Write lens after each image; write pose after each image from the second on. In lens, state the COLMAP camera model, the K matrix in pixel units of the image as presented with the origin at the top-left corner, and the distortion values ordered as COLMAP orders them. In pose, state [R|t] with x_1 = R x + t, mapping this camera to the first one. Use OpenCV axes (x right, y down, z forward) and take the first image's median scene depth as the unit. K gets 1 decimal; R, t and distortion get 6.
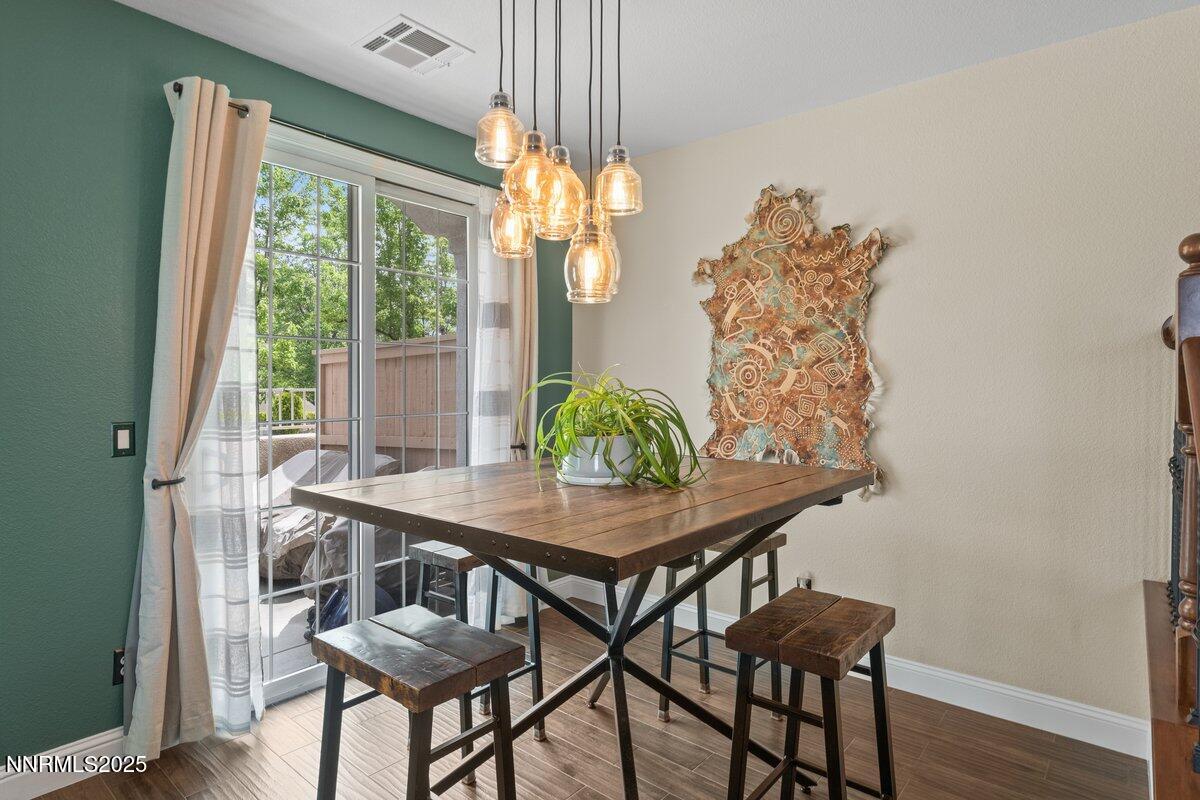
lens RADIAL K [[653.9, 0, 600.0], [0, 653.9, 400.0], [0, 0, 1]] dist [-0.002938, -0.000288]
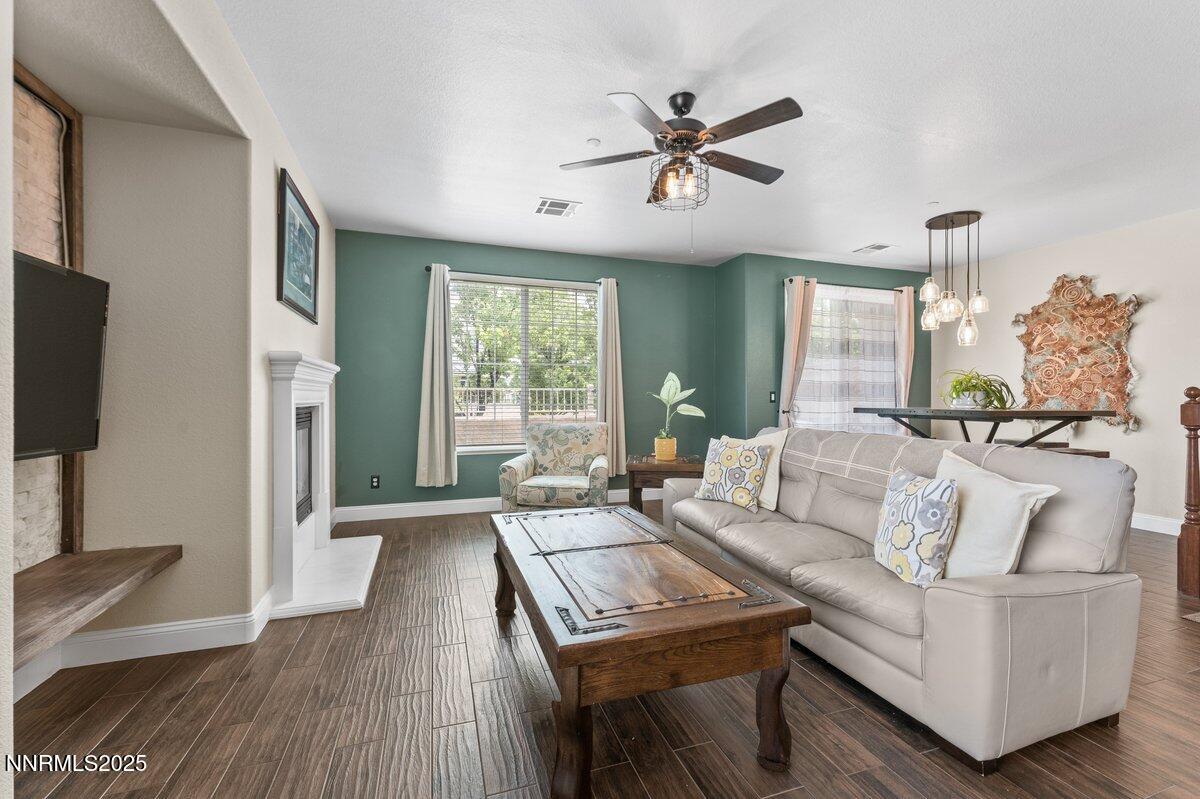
lens RADIAL K [[500.6, 0, 596.5], [0, 500.6, 399.2], [0, 0, 1]] dist [0.002624, 0.000618]
pose [[0.853527, -0.000086, -0.521049, -0.152342], [-0.010685, 0.999787, -0.017667, 0.087059], [0.520940, 0.020647, 0.853344, -1.032304]]
